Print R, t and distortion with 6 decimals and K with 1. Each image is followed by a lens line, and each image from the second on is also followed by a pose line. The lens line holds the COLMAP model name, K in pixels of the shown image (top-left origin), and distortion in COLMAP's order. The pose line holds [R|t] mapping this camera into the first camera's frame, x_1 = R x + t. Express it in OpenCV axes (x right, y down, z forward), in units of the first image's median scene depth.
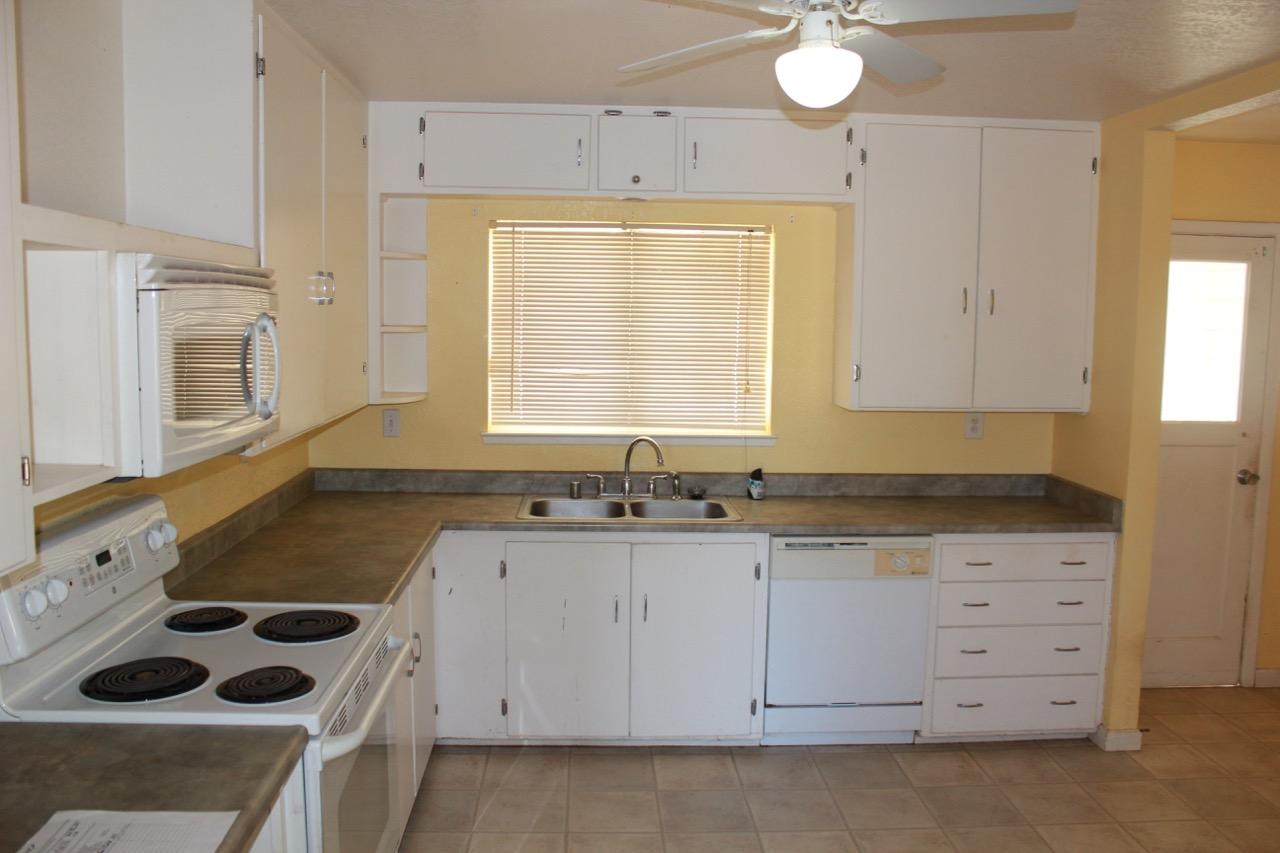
lens RADIAL K [[1068.2, 0, 638.4], [0, 1068.2, 426.5], [0, 0, 1]] dist [-0.125768, 0.015973]
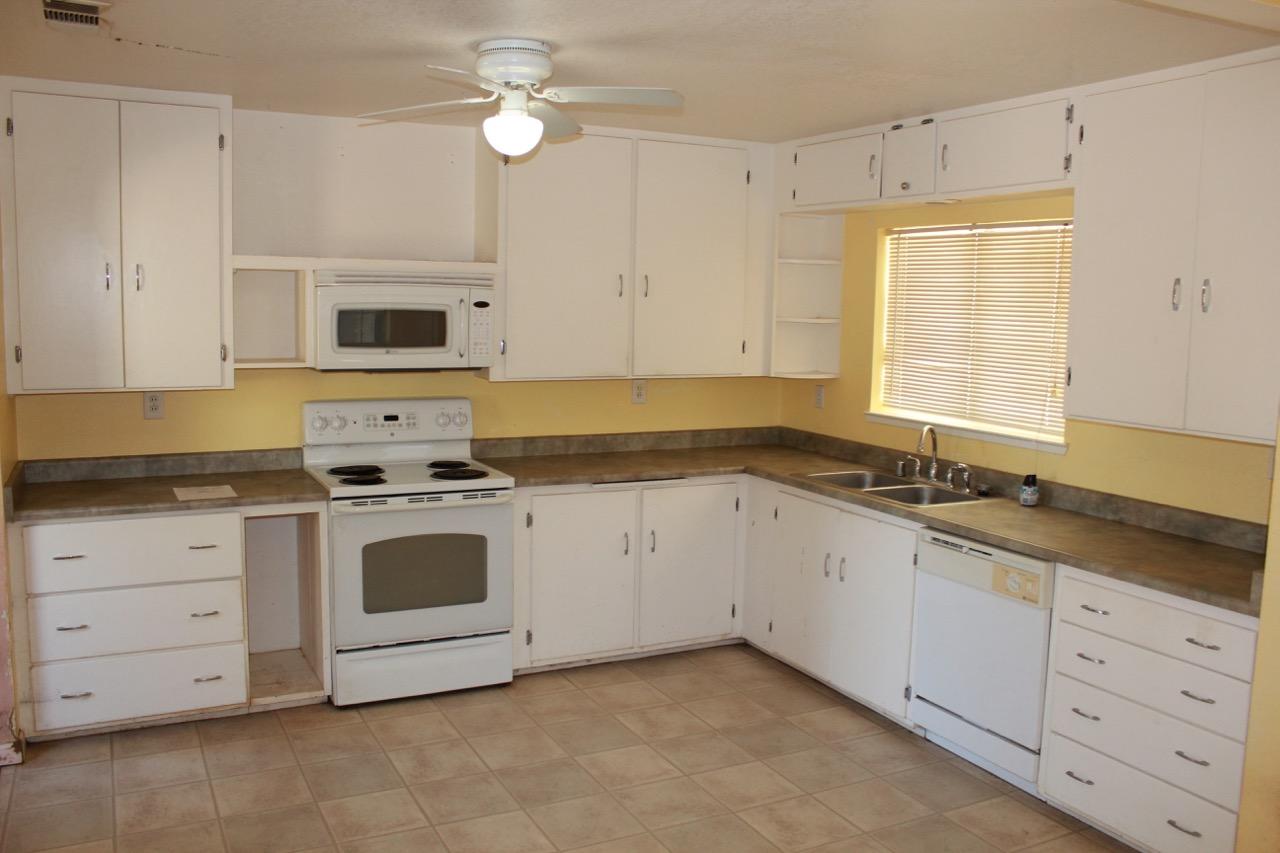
lens RADIAL K [[1068.2, 0, 635.2], [0, 1068.2, 427.3], [0, 0, 1]] dist [-0.125768, 0.015973]
pose [[0.411933, 0.102414, -0.905440, 0.814134], [-0.112635, 0.991766, 0.060935, -0.019229], [0.904226, 0.076883, 0.420077, 0.285810]]
